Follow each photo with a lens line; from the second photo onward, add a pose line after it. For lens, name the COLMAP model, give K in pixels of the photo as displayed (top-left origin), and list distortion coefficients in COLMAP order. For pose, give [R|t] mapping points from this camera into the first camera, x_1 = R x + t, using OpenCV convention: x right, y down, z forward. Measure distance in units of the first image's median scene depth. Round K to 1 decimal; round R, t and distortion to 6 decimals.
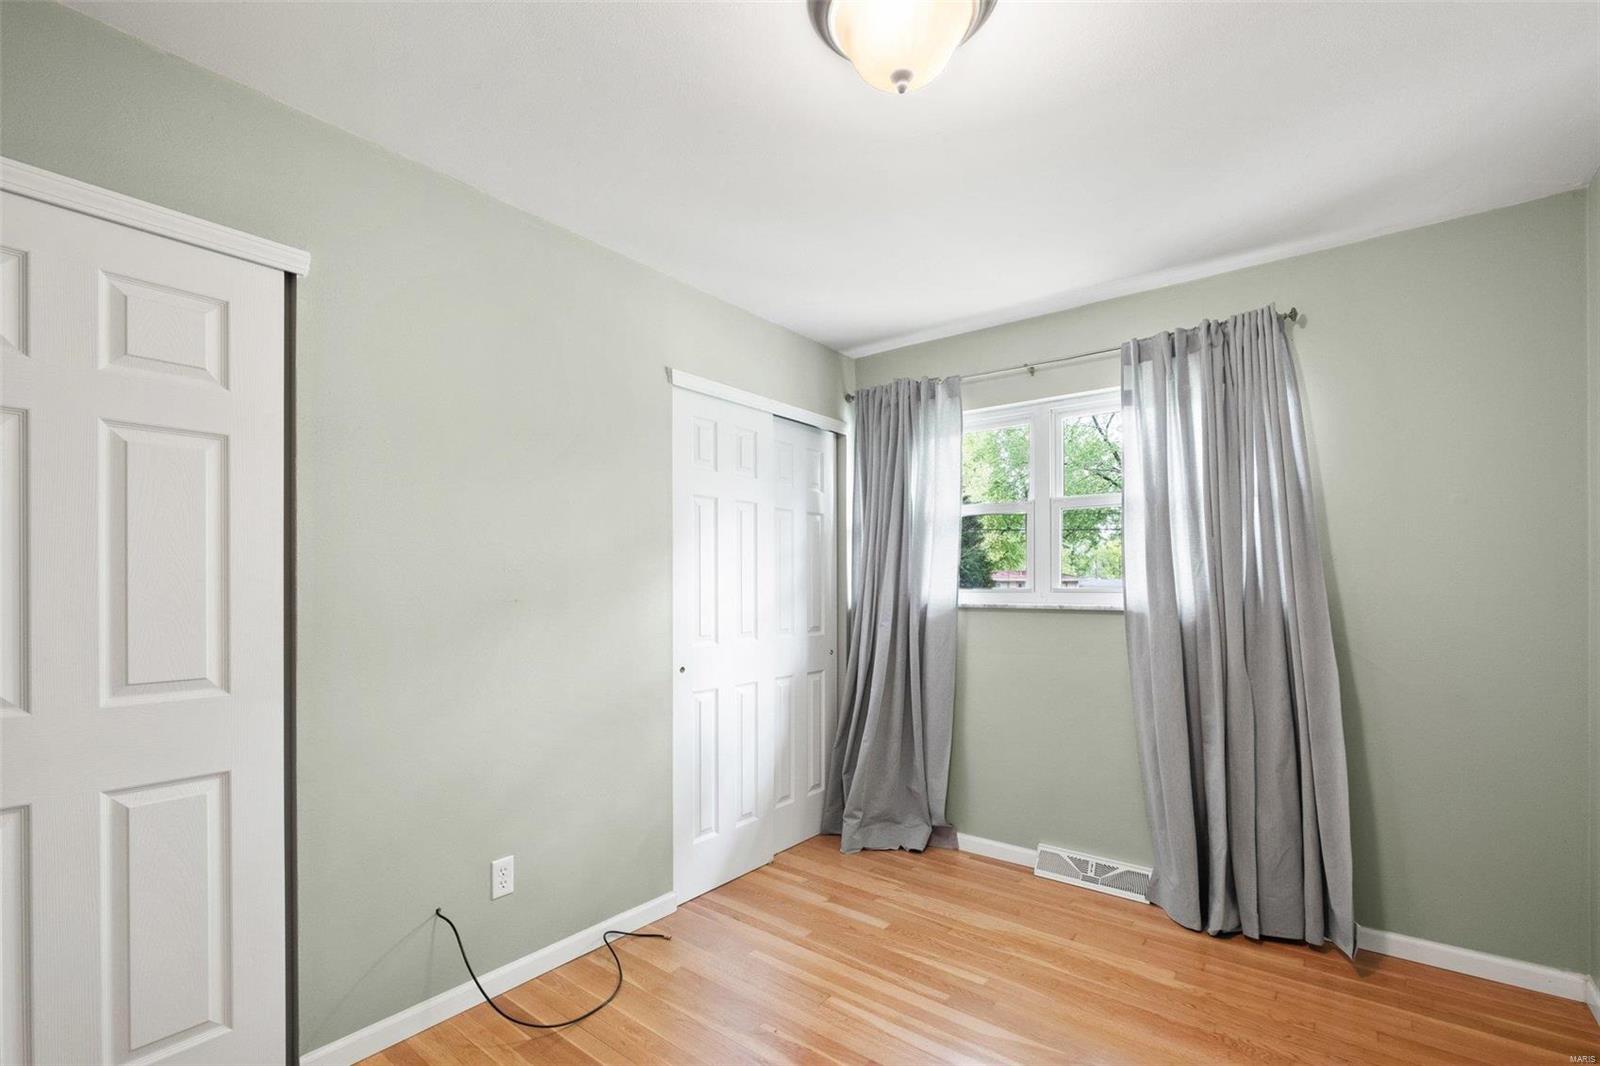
lens RADIAL K [[733.4, 0, 796.3], [0, 733.4, 584.4], [0, 0, 1]] dist [-0.000968, 0.000013]
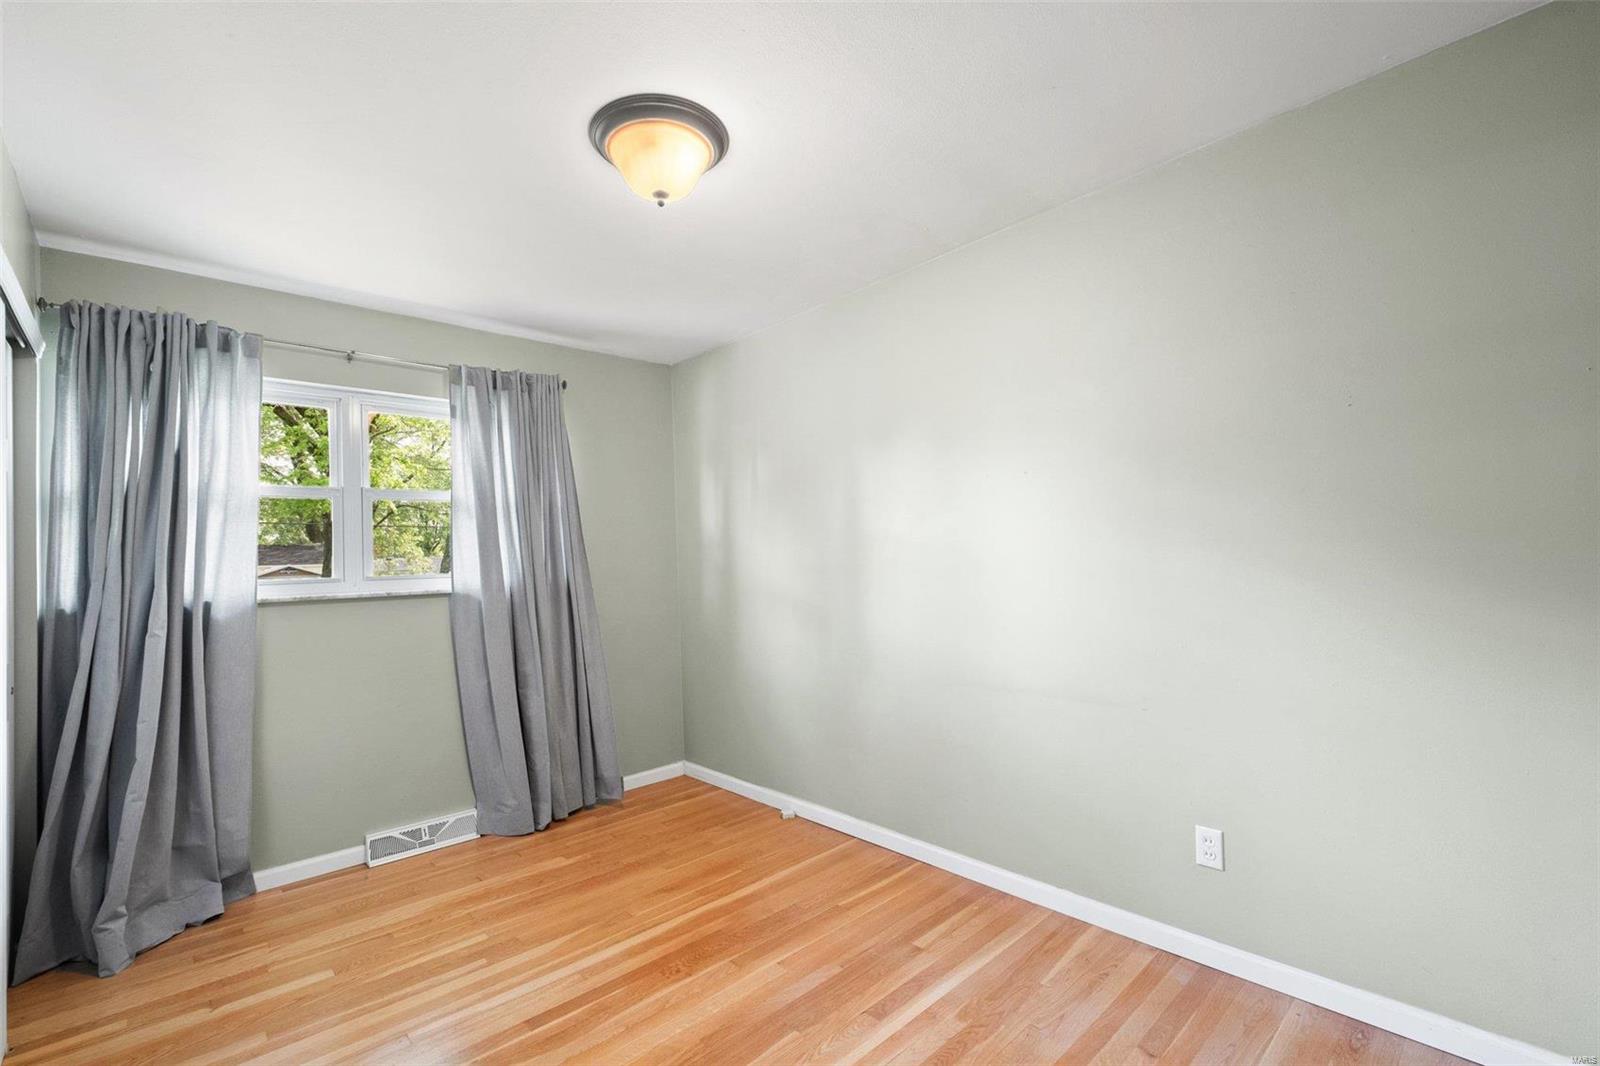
lens RADIAL K [[702.0, 0, 800.0], [0, 702.0, 537.7], [0, 0, 1]] dist [-0.001518, 0.000071]
pose [[0.141531, 0.025573, 0.989603, -0.569113], [0.031256, 0.999052, -0.030287, -0.000717], [-0.989440, 0.035218, 0.140598, 0.294860]]
